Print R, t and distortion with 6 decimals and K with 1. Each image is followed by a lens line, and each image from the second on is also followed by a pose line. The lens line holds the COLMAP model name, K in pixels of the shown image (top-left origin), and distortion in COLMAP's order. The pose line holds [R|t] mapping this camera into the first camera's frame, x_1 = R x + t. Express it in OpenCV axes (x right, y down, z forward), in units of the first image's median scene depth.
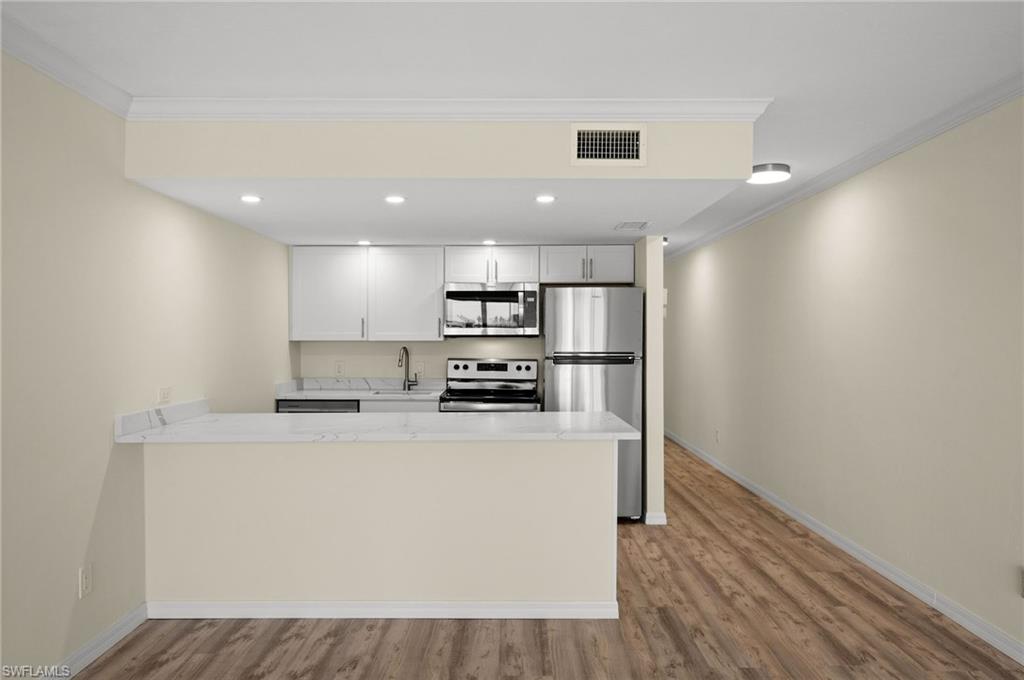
lens RADIAL K [[698.2, 0, 512.1], [0, 698.2, 338.4], [0, 0, 1]] dist [0.005499, 0.003437]
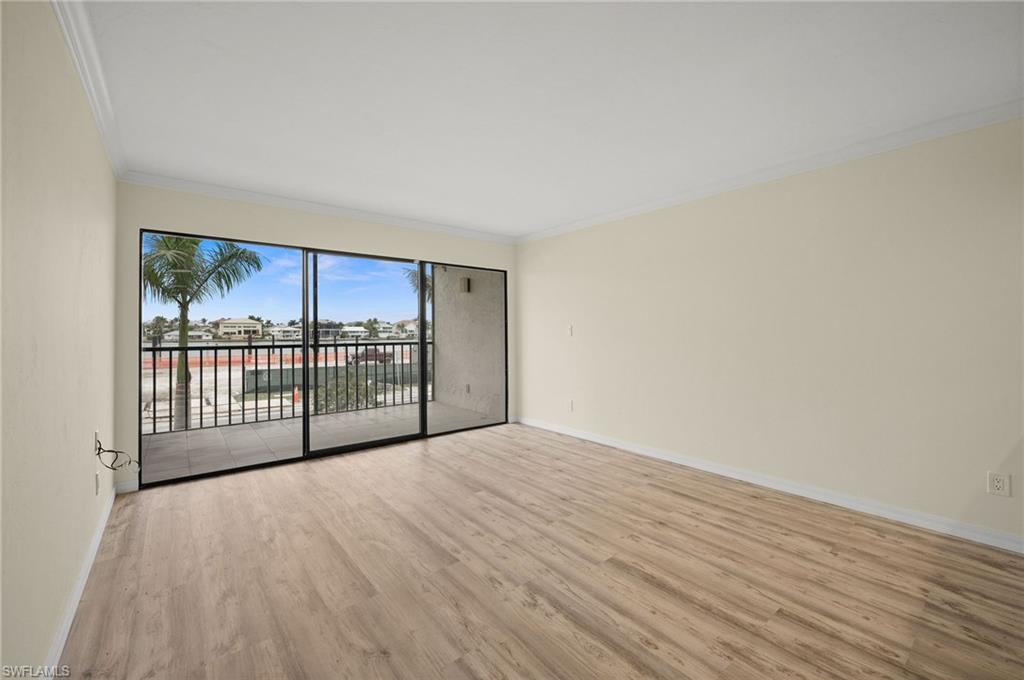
lens RADIAL K [[419.3, 0, 506.2], [0, 419.3, 331.2], [0, 0, 1]] dist [-0.002098, 0.001238]
pose [[-0.785497, 0.005500, -0.618841, 0.456318], [0.003280, 0.999983, 0.004724, 0.037629], [0.618856, 0.001681, -0.785502, 0.775824]]
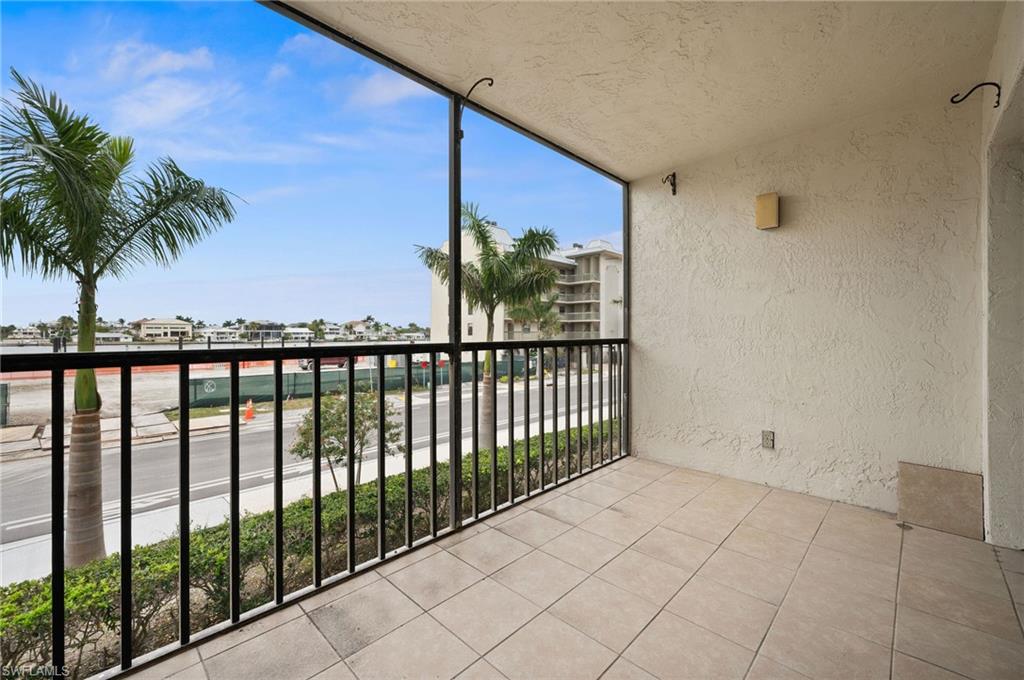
lens RADIAL K [[419.3, 0, 504.0], [0, 419.3, 332.6], [0, 0, 1]] dist [-0.002098, 0.001238]
pose [[-0.709619, 0.005161, -0.704566, 0.414928], [0.003129, 0.999986, 0.004174, 0.073658], [0.704578, 0.000758, -0.709626, -0.439458]]
